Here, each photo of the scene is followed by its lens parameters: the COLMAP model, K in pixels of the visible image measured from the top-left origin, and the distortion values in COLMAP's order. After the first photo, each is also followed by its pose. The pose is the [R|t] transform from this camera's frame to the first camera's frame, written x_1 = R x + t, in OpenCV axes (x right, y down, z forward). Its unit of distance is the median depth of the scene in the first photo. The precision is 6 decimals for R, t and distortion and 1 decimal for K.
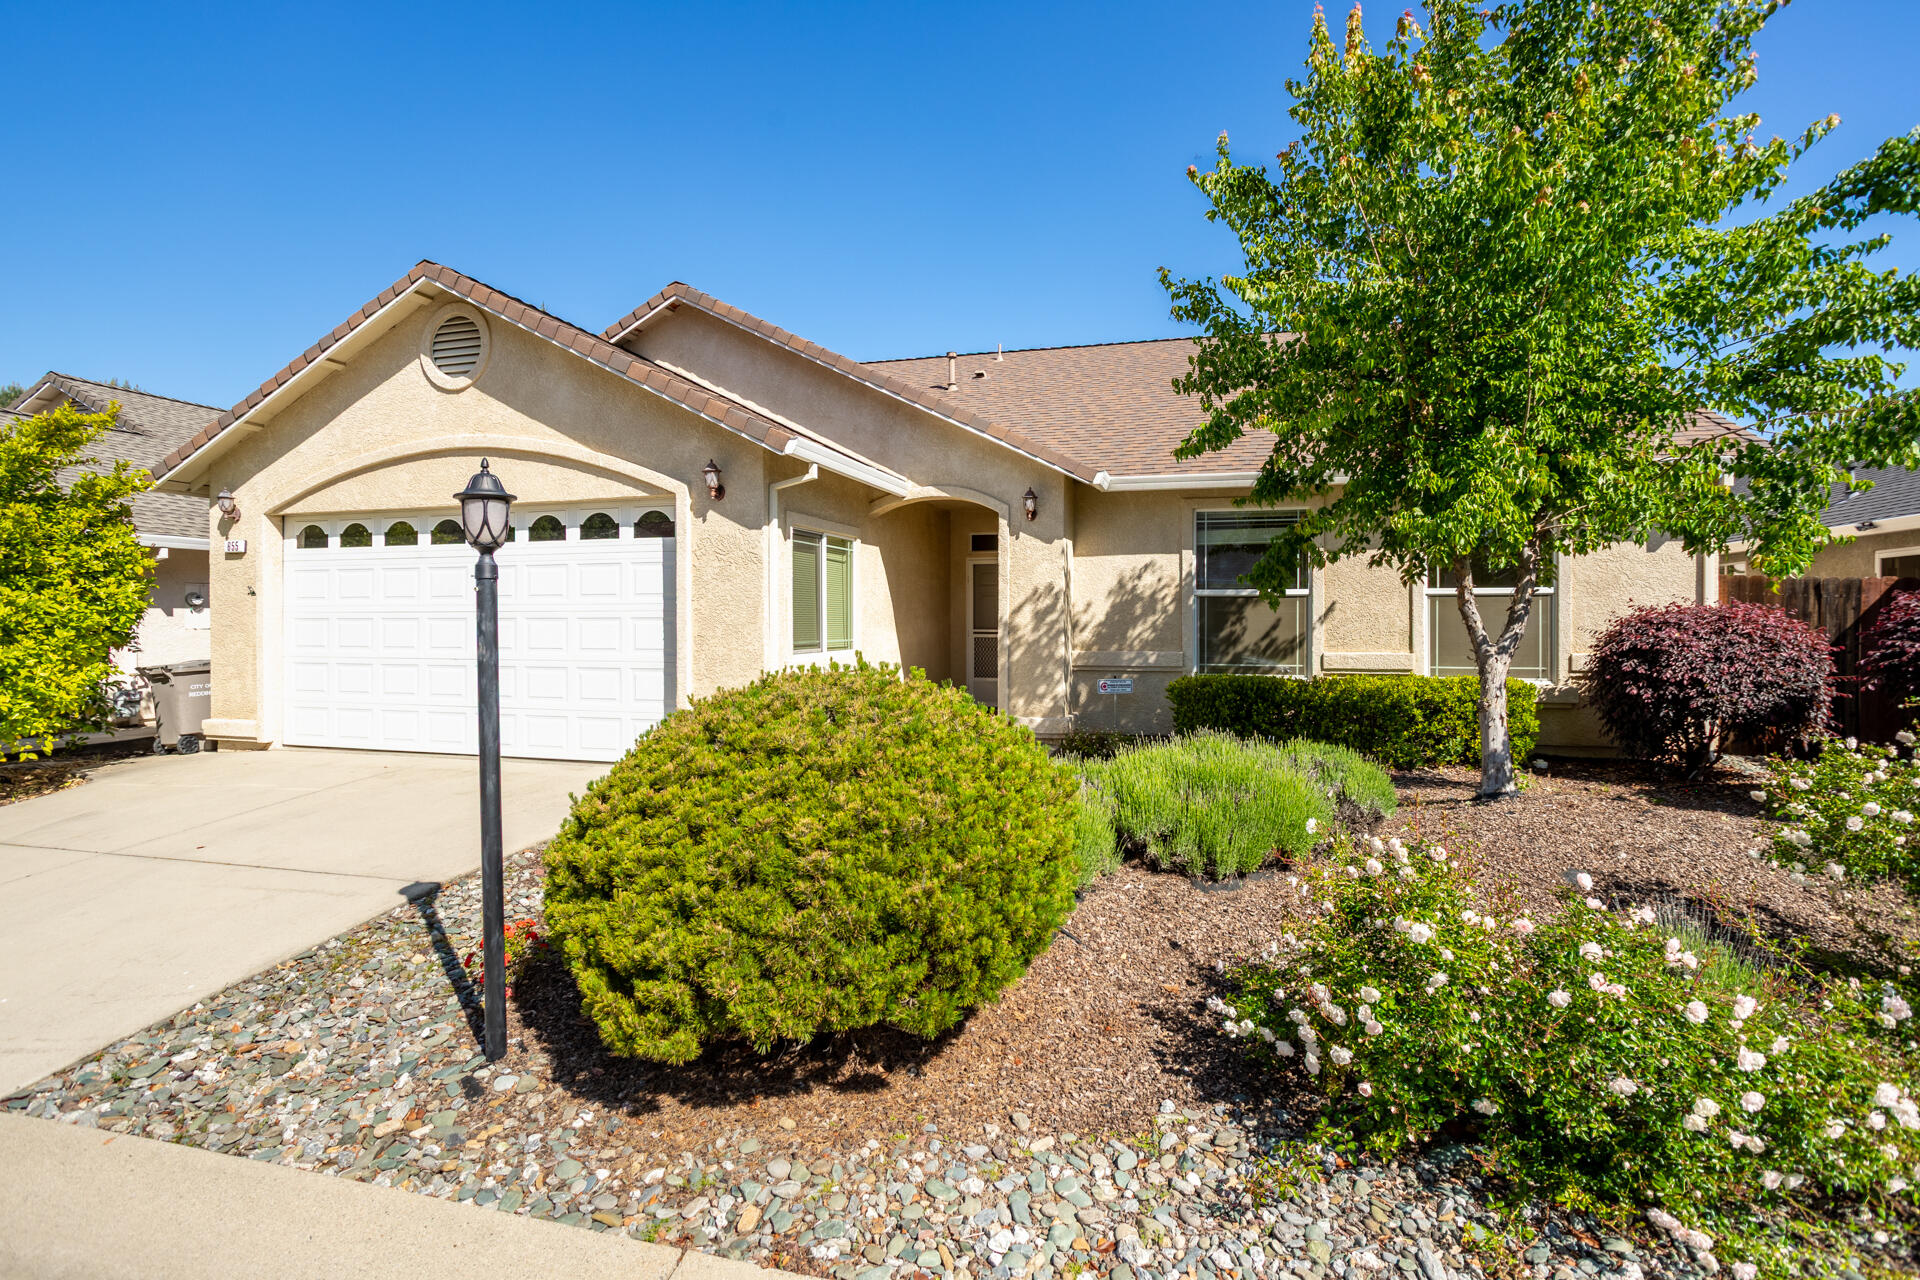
lens RADIAL K [[935.0, 0, 955.2], [0, 935.0, 620.3], [0, 0, 1]] dist [-0.056007, 0.032478]
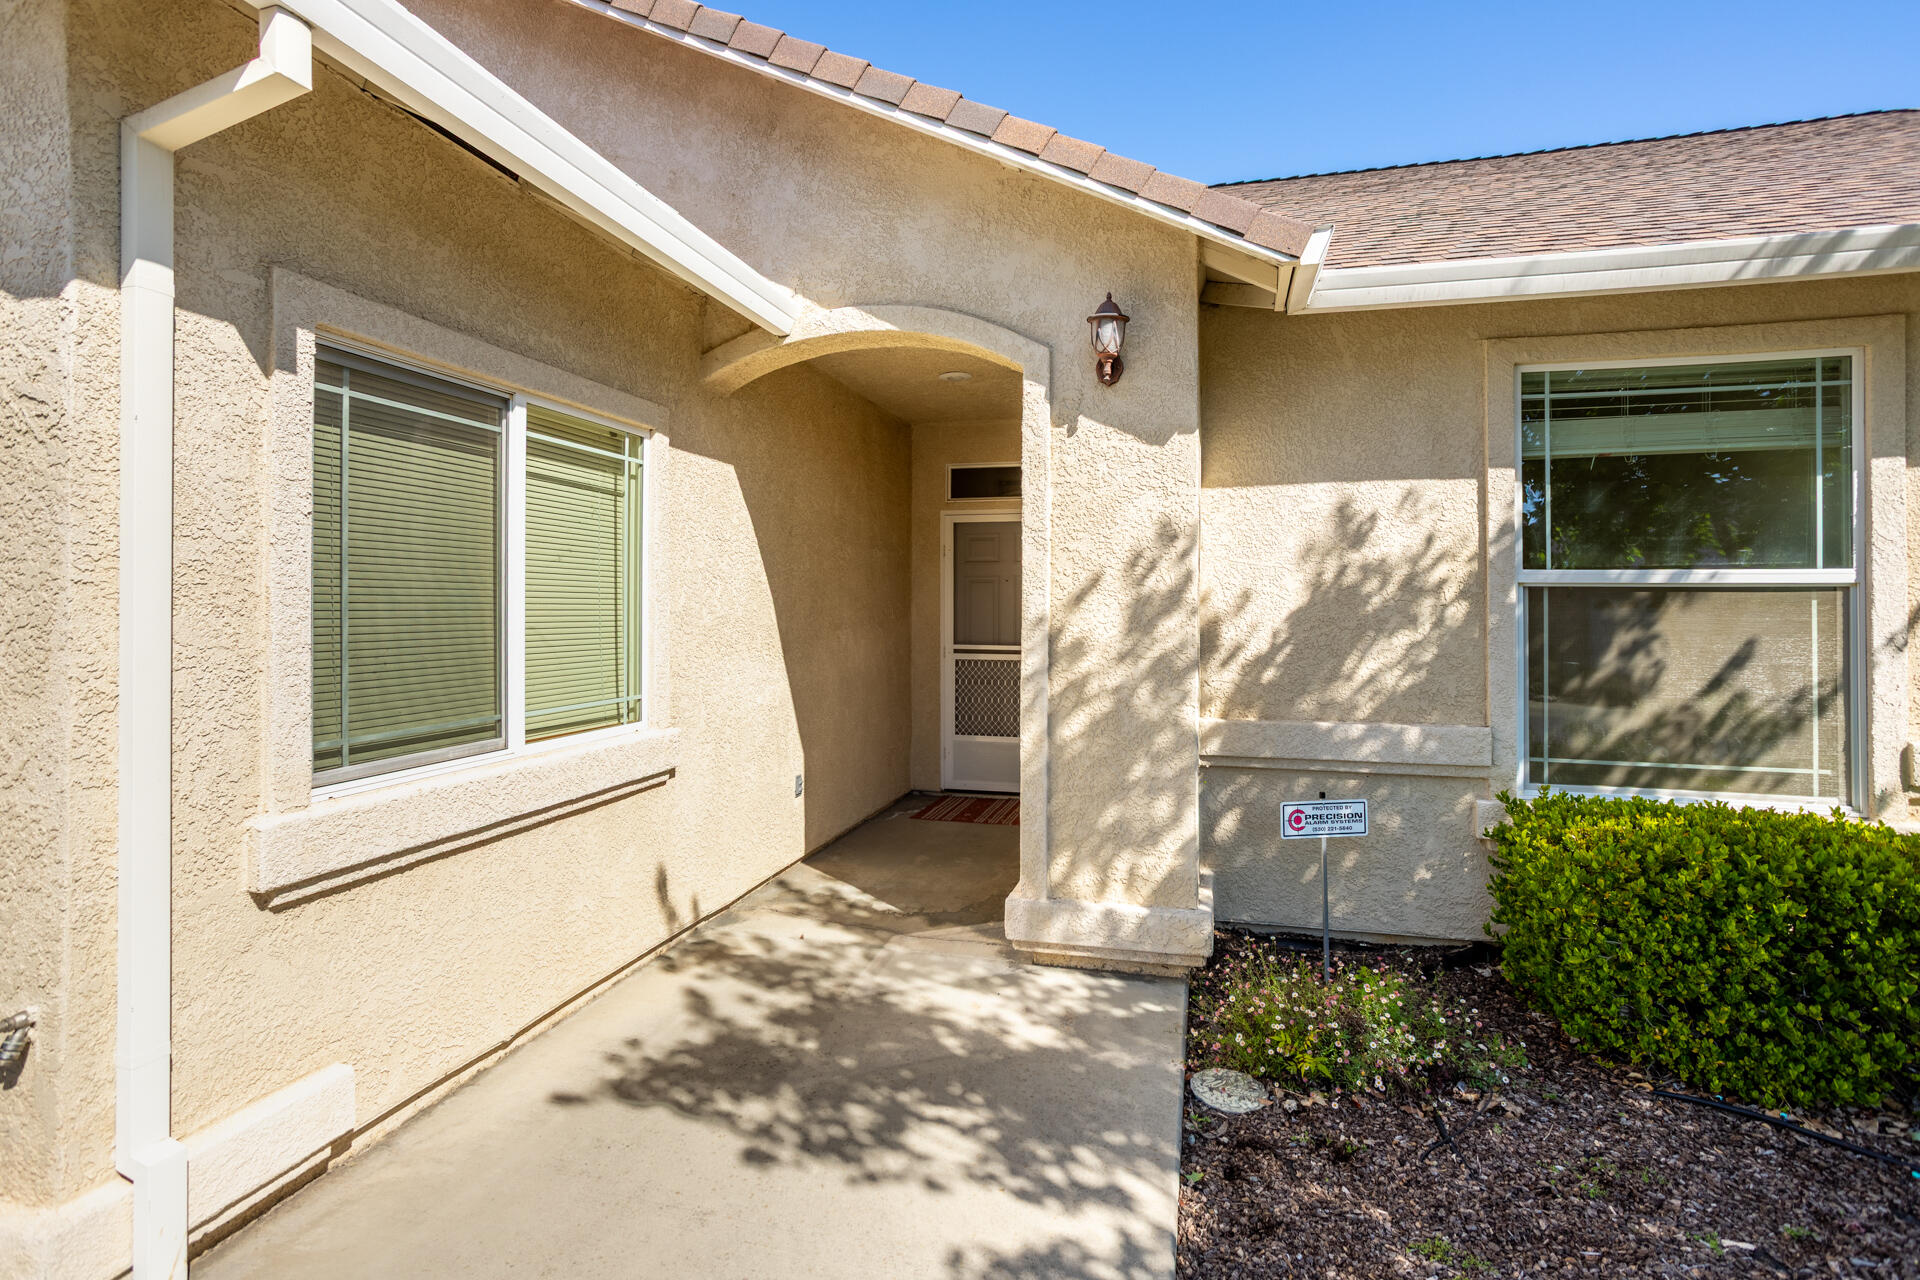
lens RADIAL K [[935.0, 0, 955.2], [0, 935.0, 620.3], [0, 0, 1]] dist [-0.056007, 0.032478]
pose [[0.999993, -0.001440, 0.003406, 0.016786], [0.001426, 0.999990, 0.004291, -0.011808], [-0.003412, -0.004286, 0.999985, 0.614692]]
